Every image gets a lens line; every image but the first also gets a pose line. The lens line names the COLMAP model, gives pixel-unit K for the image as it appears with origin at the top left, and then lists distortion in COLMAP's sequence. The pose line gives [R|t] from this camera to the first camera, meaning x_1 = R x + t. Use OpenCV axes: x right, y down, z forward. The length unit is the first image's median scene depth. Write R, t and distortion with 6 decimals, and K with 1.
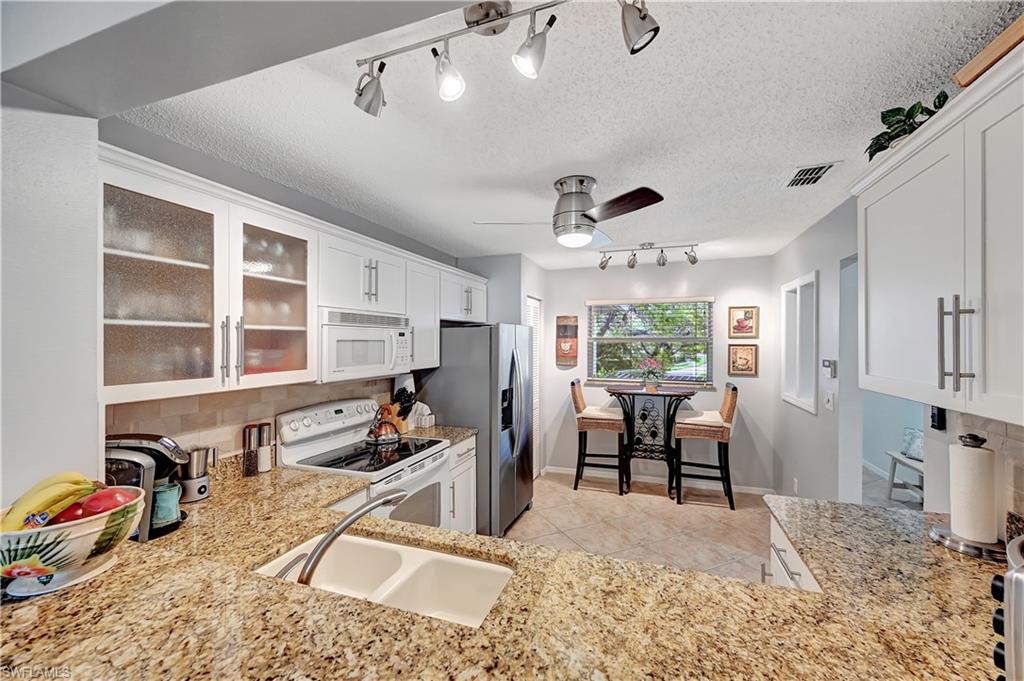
lens RADIAL K [[412.6, 0, 509.8], [0, 412.6, 342.2], [0, 0, 1]] dist [0.002664, 0.000240]
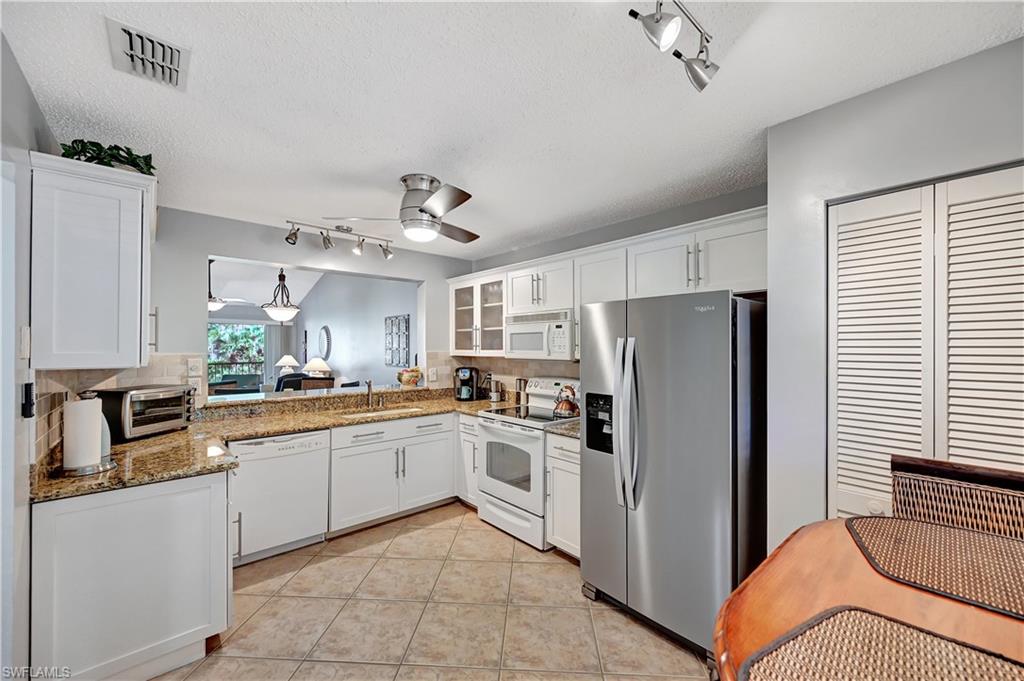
lens RADIAL K [[398.7, 0, 520.4], [0, 398.7, 345.6], [0, 0, 1]] dist [-0.001461, -0.000140]
pose [[-0.456582, 0.001299, -0.889680, 0.962364], [0.002049, 0.999998, 0.000409, 0.041892], [0.889679, -0.001636, -0.456584, 1.712589]]
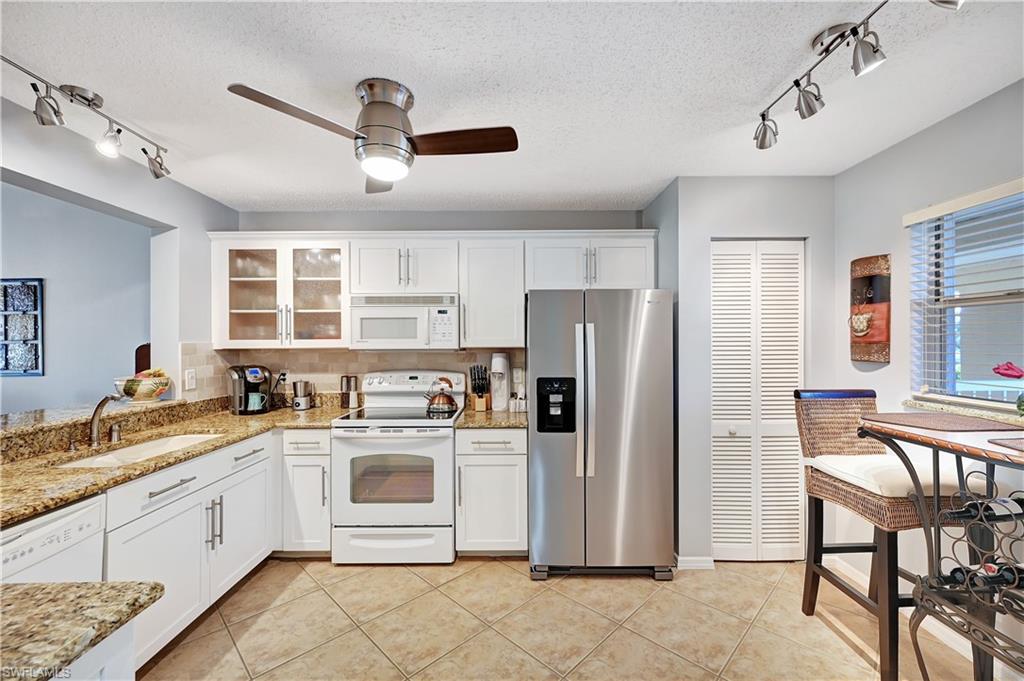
lens RADIAL K [[412.6, 0, 509.8], [0, 412.6, 342.2], [0, 0, 1]] dist [0.002664, 0.000240]
pose [[0.345684, -0.000478, -0.938351, 0.952563], [0.003469, 0.999994, 0.000769, 0.070727], [0.938344, -0.003521, 0.345684, 0.959523]]
